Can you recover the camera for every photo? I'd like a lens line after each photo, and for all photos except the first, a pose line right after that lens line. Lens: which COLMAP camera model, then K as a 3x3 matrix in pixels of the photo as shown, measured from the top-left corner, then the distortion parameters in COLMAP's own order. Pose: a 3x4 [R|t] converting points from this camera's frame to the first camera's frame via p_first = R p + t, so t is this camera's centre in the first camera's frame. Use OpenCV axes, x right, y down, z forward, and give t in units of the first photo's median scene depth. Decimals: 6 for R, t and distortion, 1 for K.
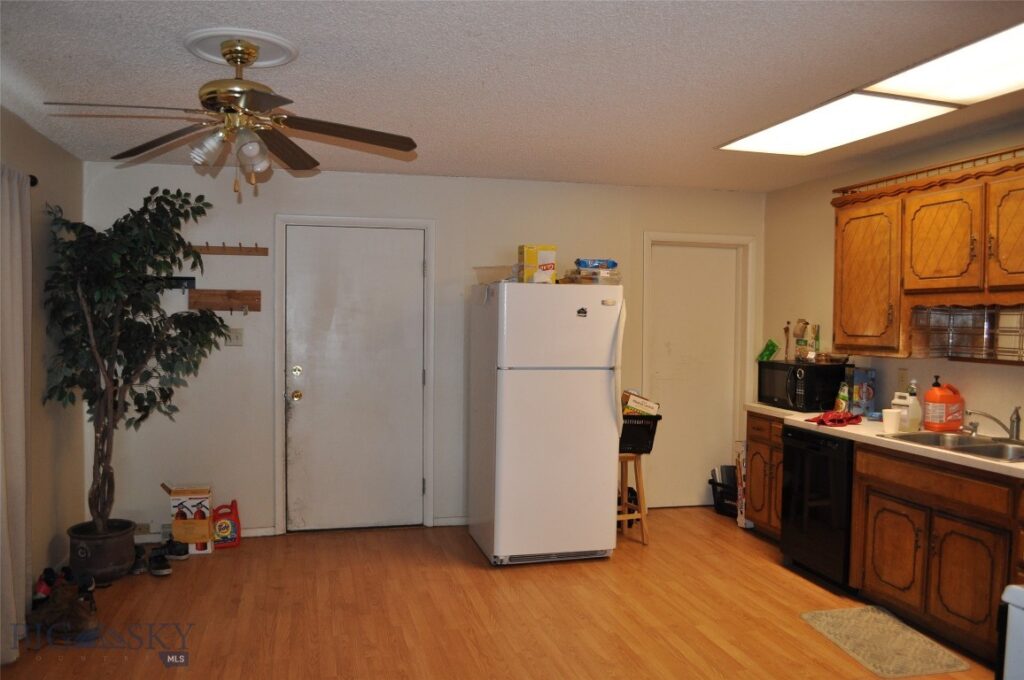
lens RADIAL K [[824.2, 0, 512.8], [0, 824.2, 352.8], [0, 0, 1]] dist [-0.054519, 0.006055]
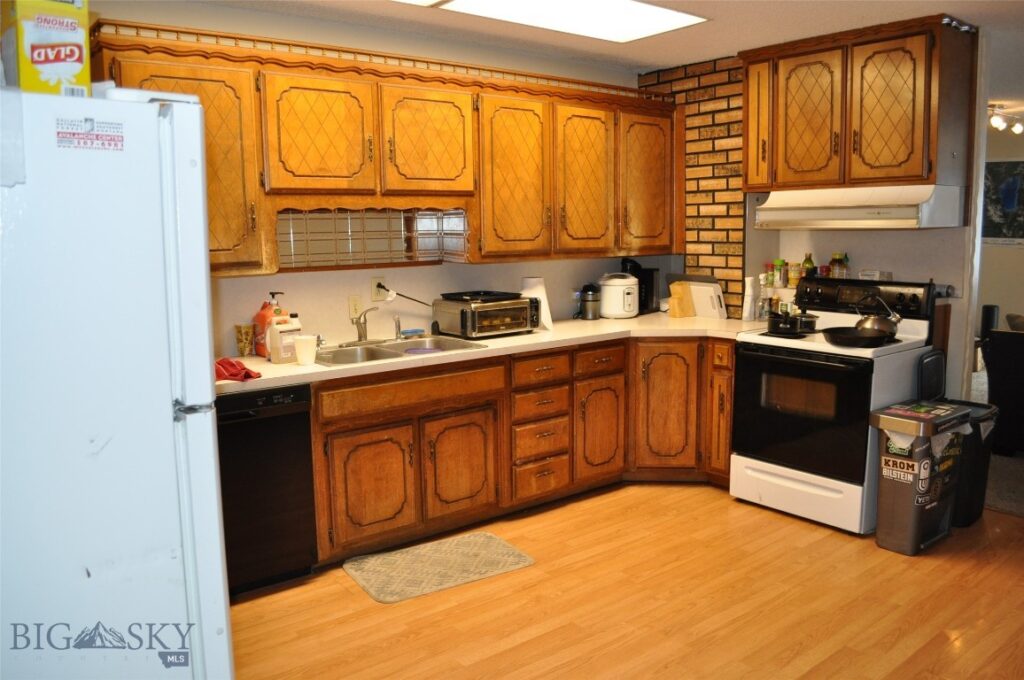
lens RADIAL K [[824.2, 0, 512.8], [0, 824.2, 352.8], [0, 0, 1]] dist [-0.054519, 0.006055]
pose [[-0.428132, -0.144771, 0.892045, -0.397278], [0.046024, 0.982312, 0.181509, -0.059369], [-0.902544, 0.118766, -0.413896, 1.256635]]
